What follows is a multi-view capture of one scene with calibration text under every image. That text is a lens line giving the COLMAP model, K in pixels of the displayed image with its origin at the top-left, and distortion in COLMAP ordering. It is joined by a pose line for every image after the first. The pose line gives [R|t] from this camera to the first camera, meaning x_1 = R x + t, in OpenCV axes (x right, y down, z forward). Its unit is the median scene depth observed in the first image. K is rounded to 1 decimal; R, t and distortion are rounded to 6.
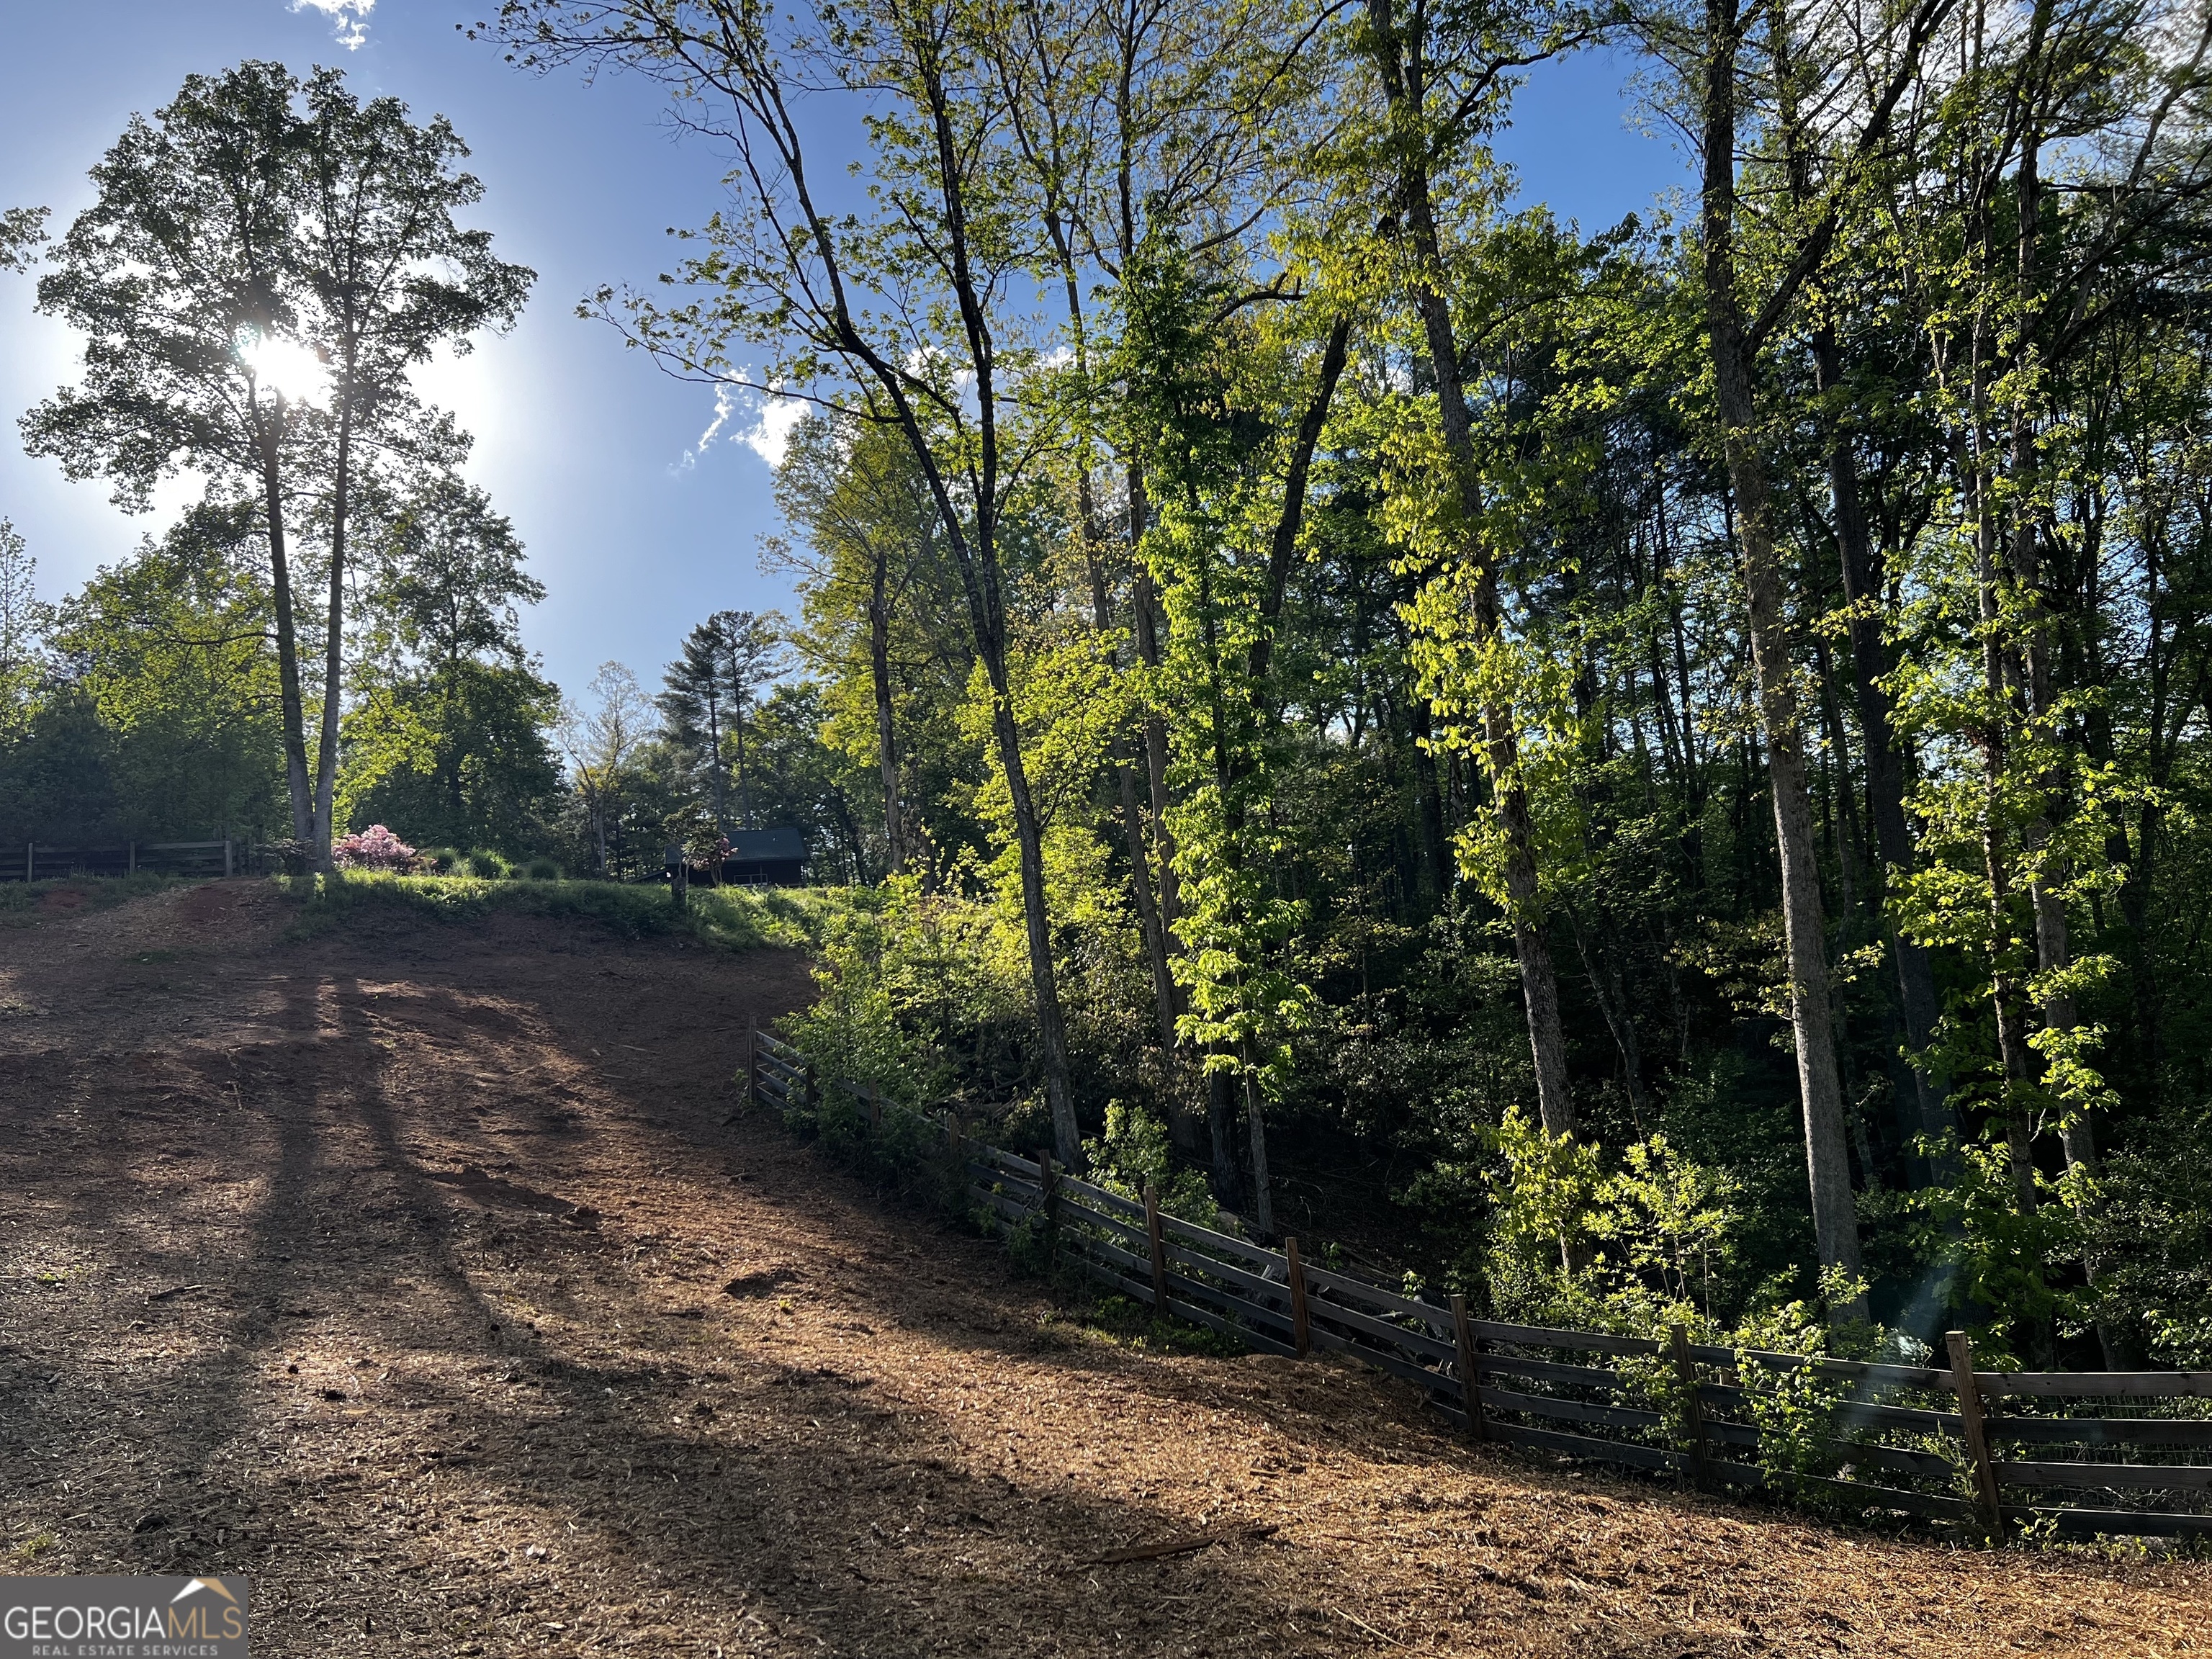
lens RADIAL K [[1692.8, 0, 1106.0], [0, 1692.8, 829.5], [0, 0, 1]] dist [0.010198, -0.012887]
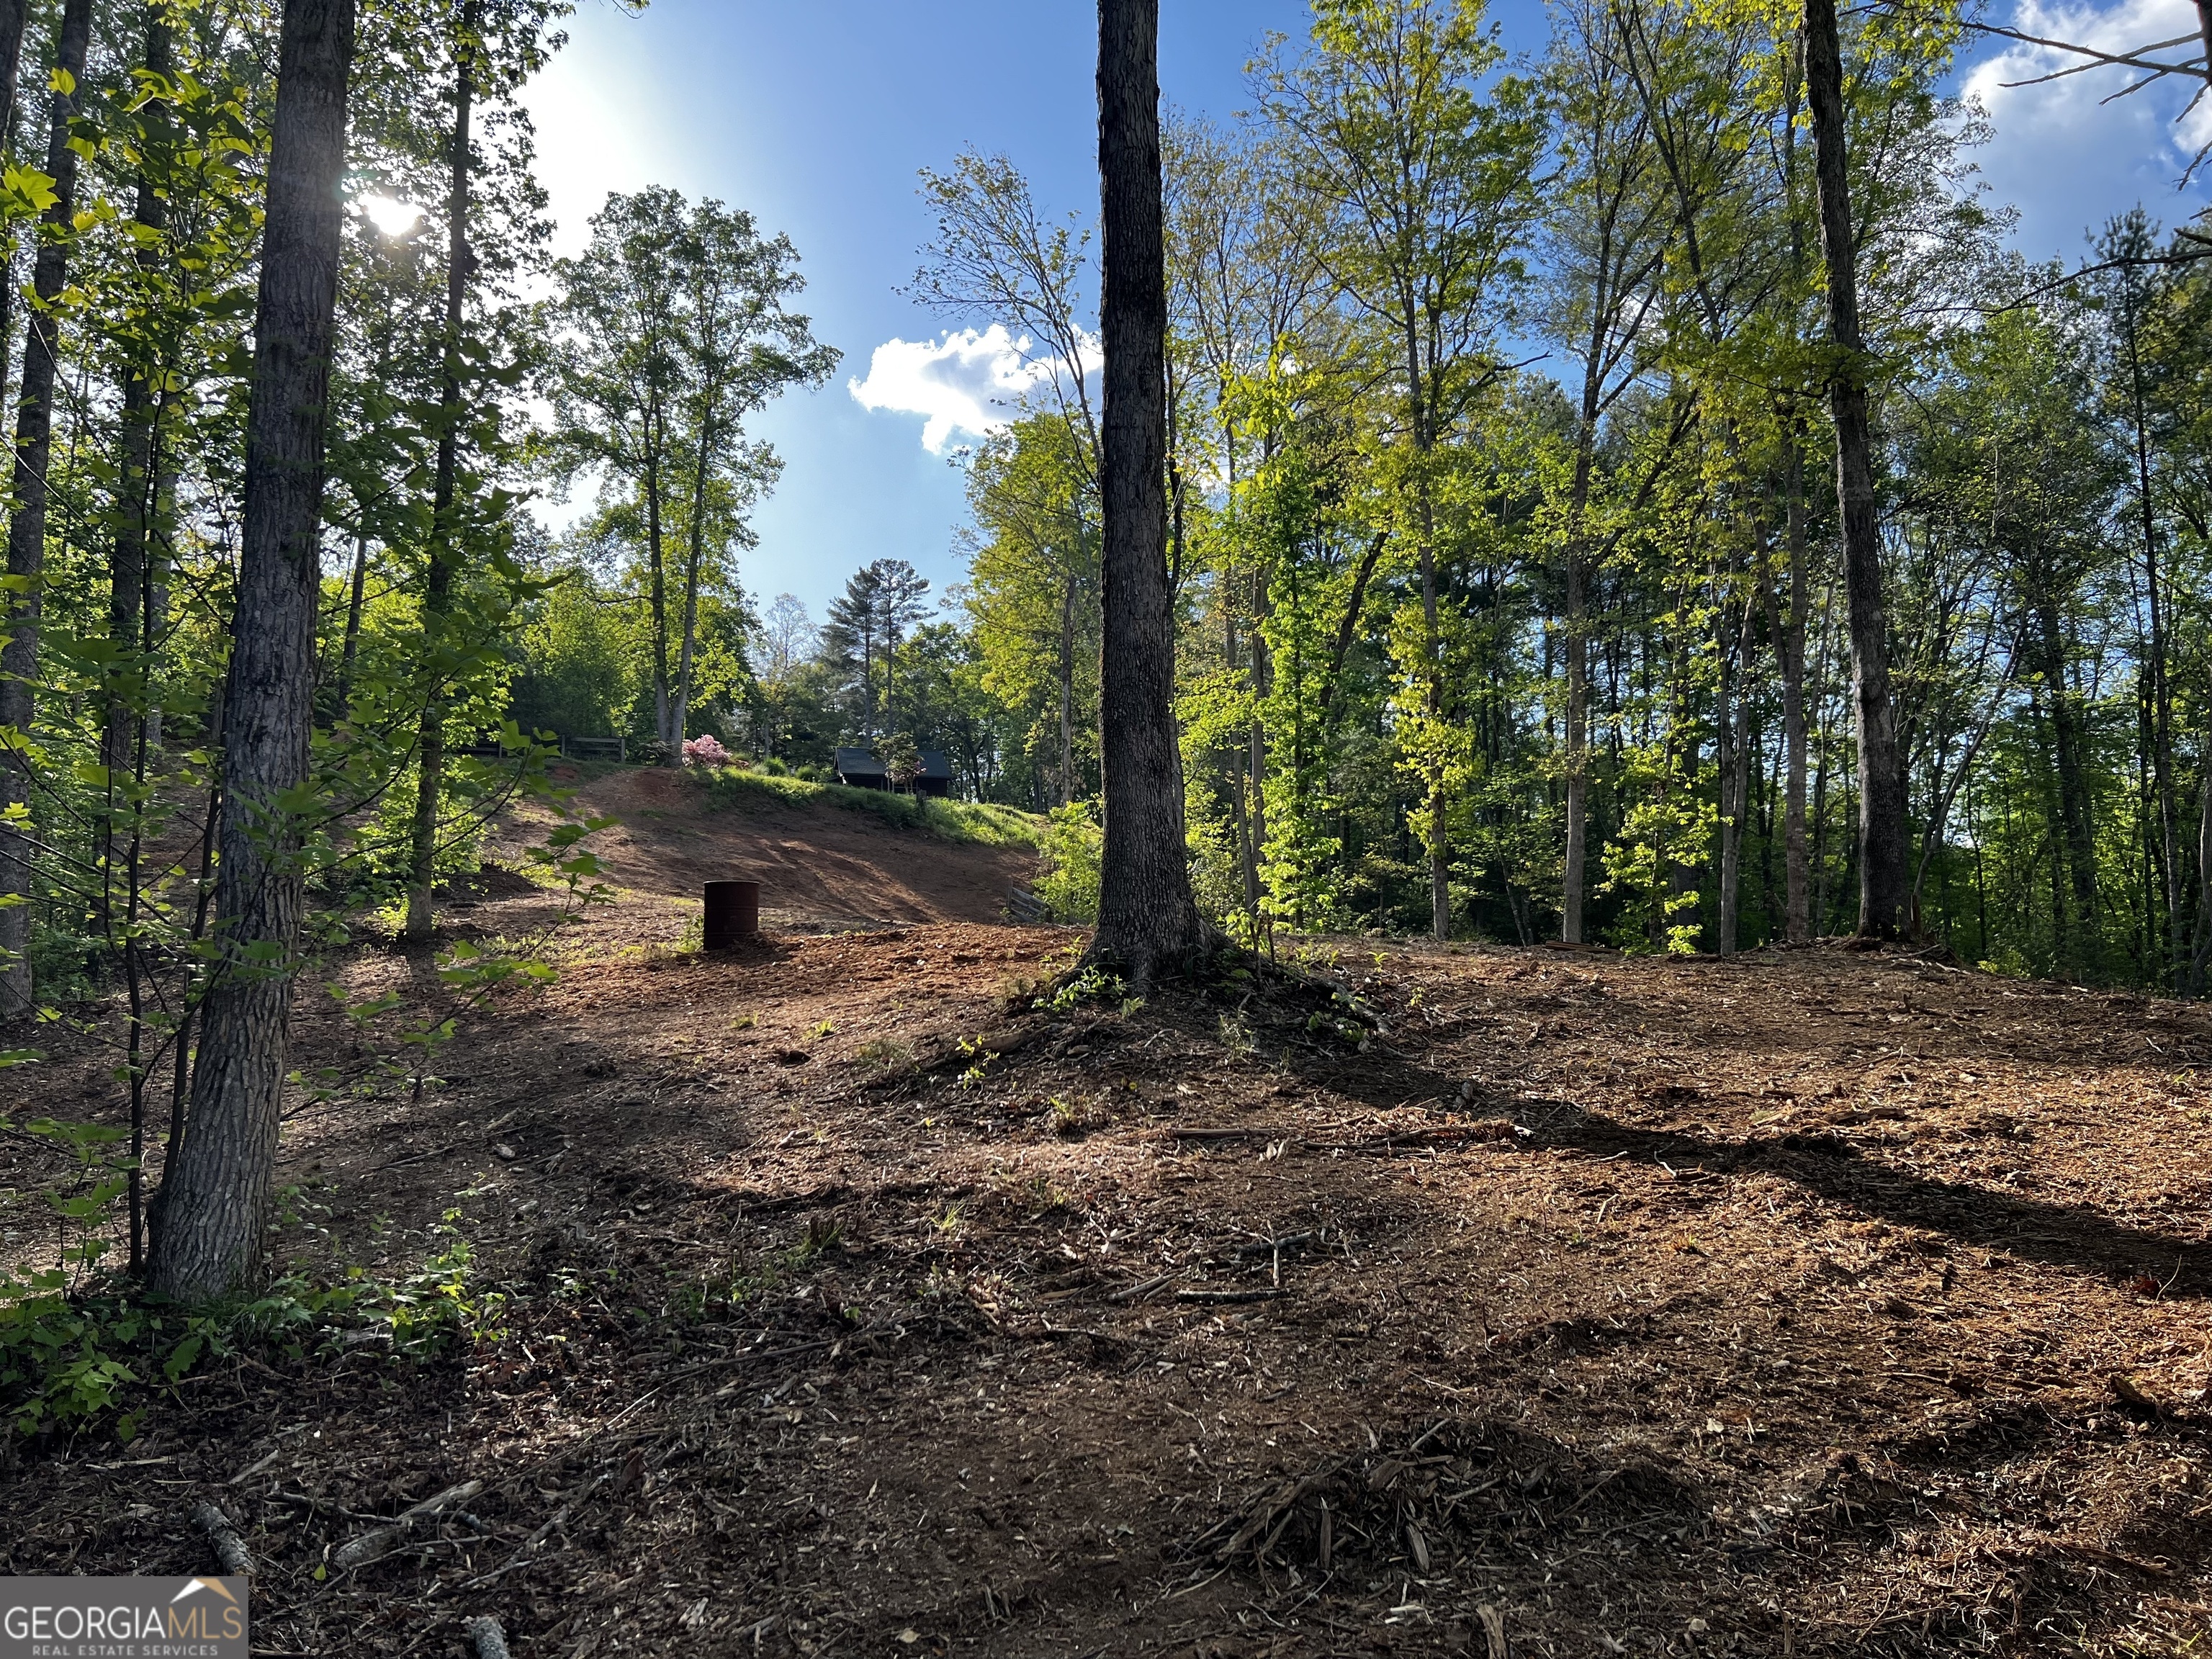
lens RADIAL K [[1692.8, 0, 1106.0], [0, 1692.8, 829.5], [0, 0, 1]] dist [0.010198, -0.012887]
pose [[0.995453, 0.087596, -0.037420, -0.032478], [-0.086027, 0.995421, 0.041665, -0.011570], [0.040899, -0.038256, 0.998431, -0.431150]]
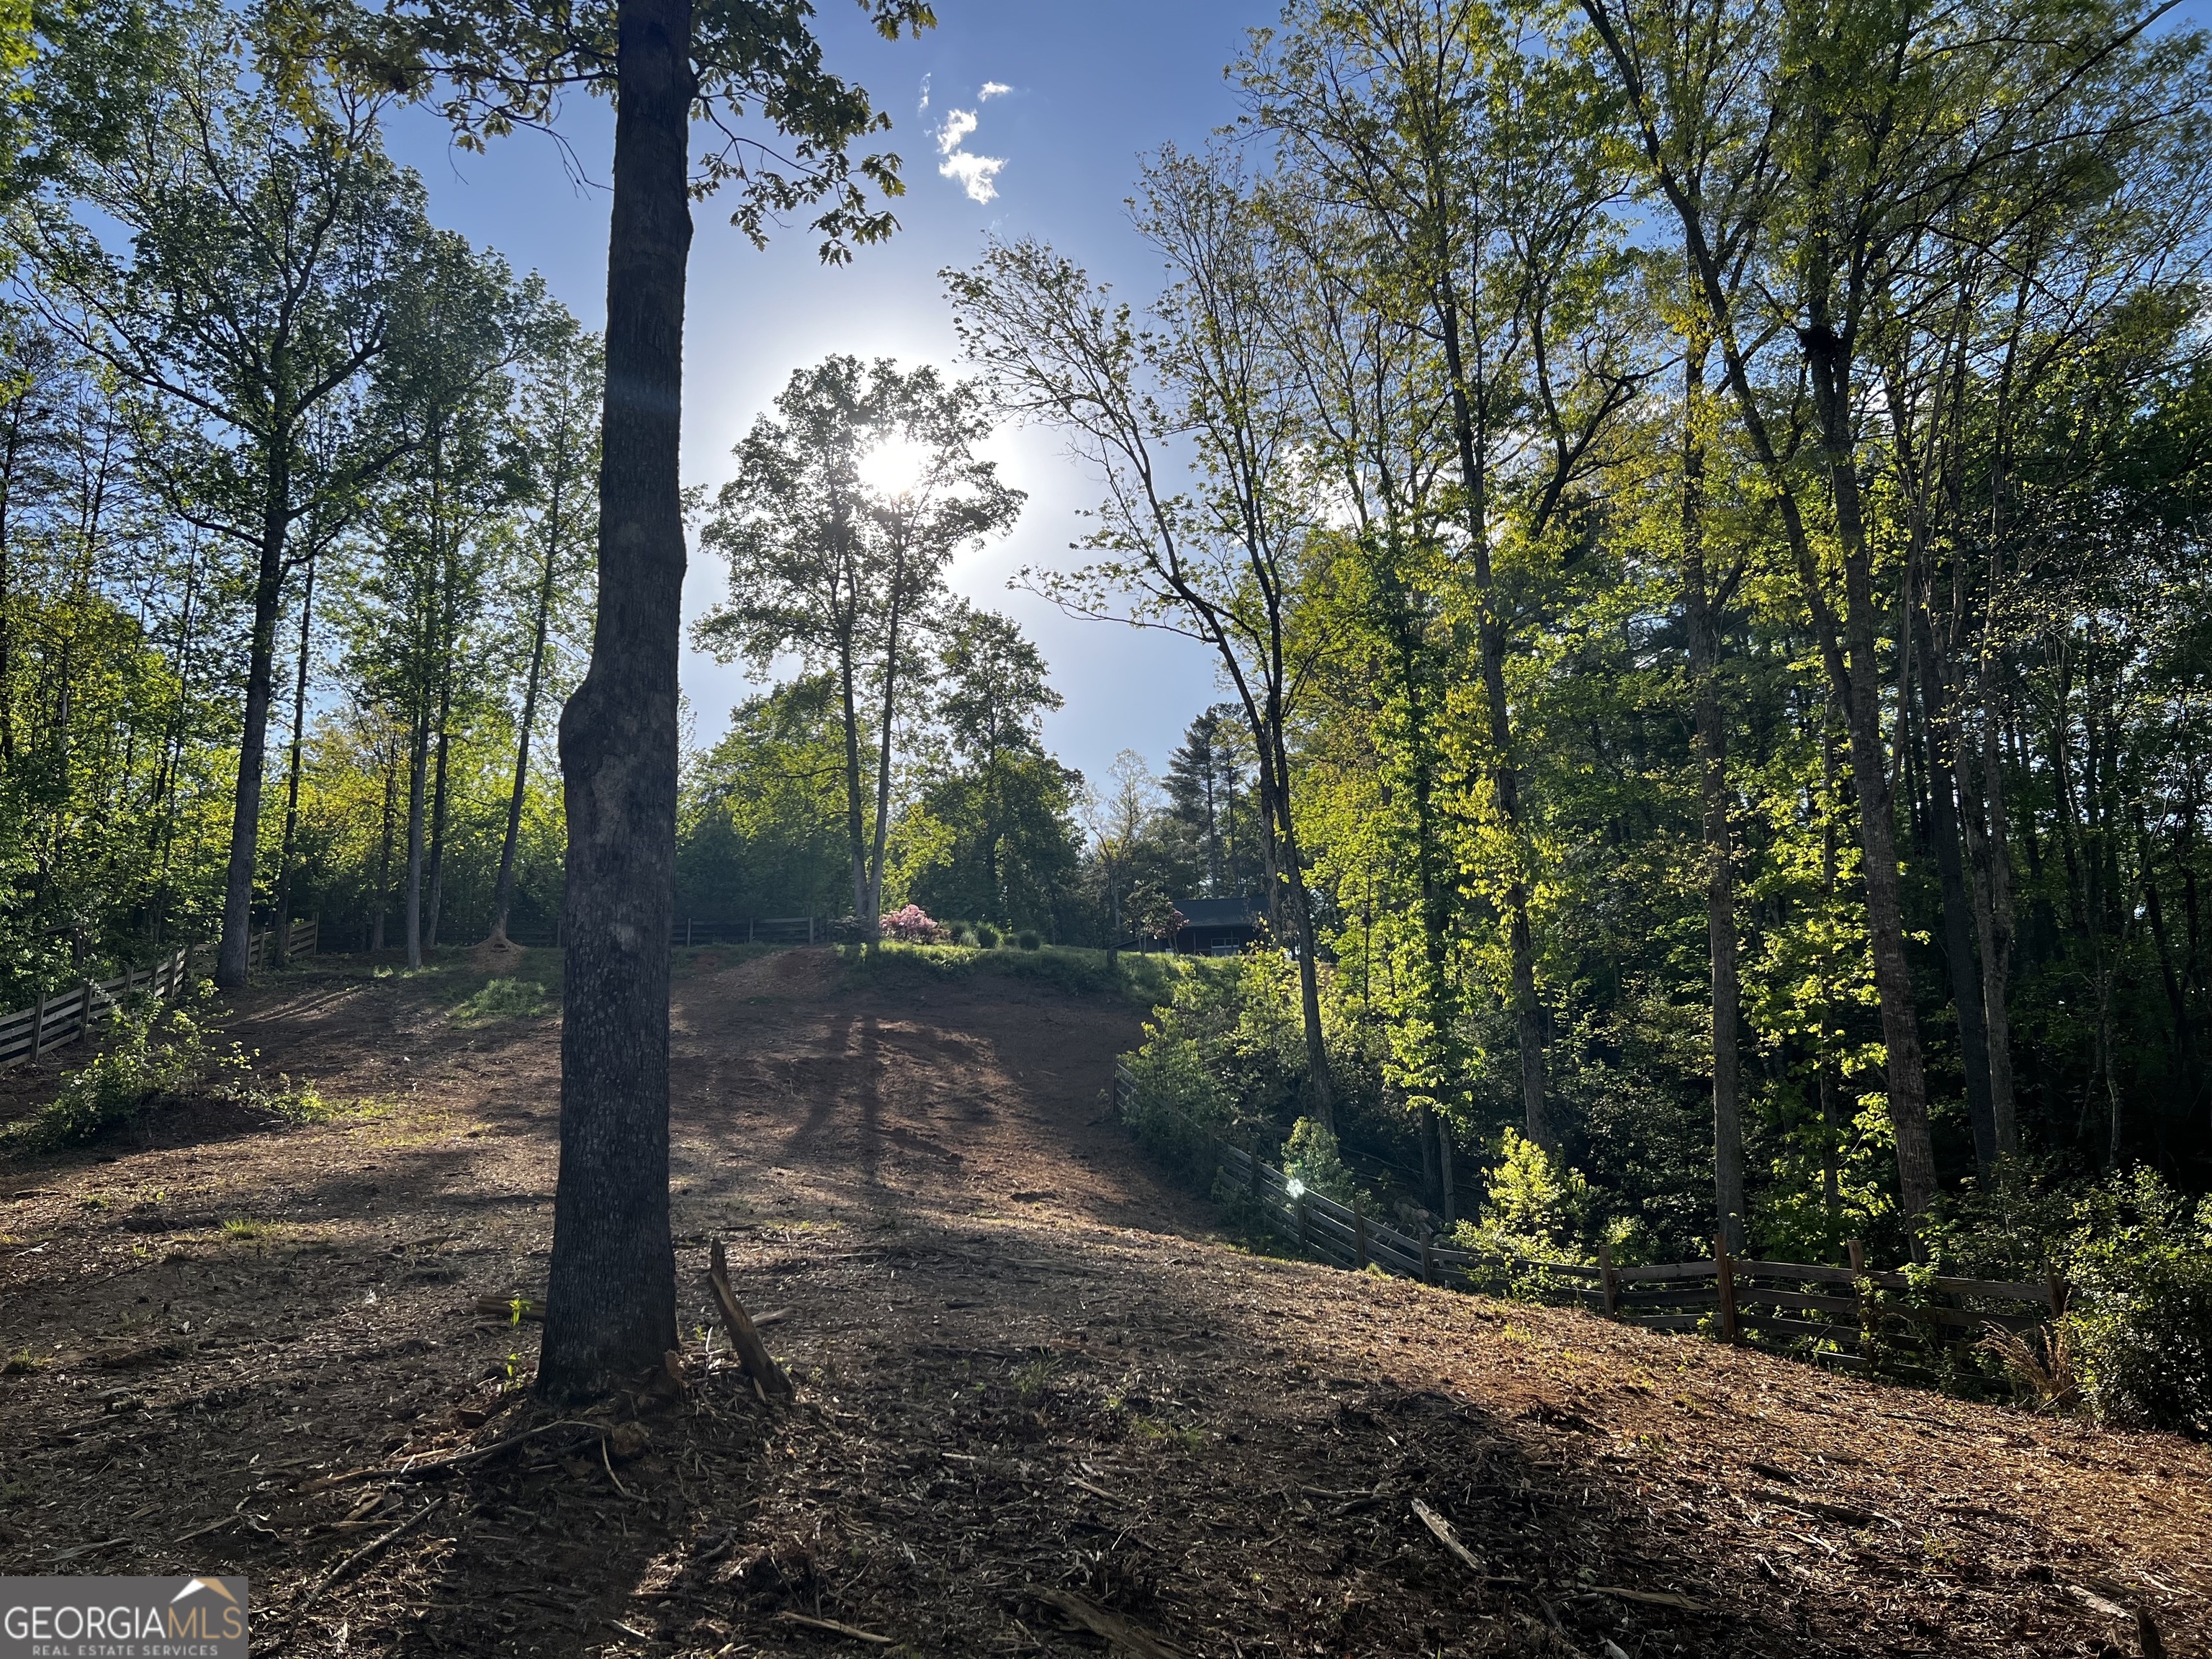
lens RADIAL K [[1655.5, 0, 1106.0], [0, 1655.5, 829.5], [0, 0, 1]] dist [0.046987, -0.003437]
pose [[0.948572, -0.003997, -0.316536, 0.145149], [-0.005550, 0.999557, -0.029252, -0.025190], [0.316512, 0.029505, 0.948129, -0.226165]]
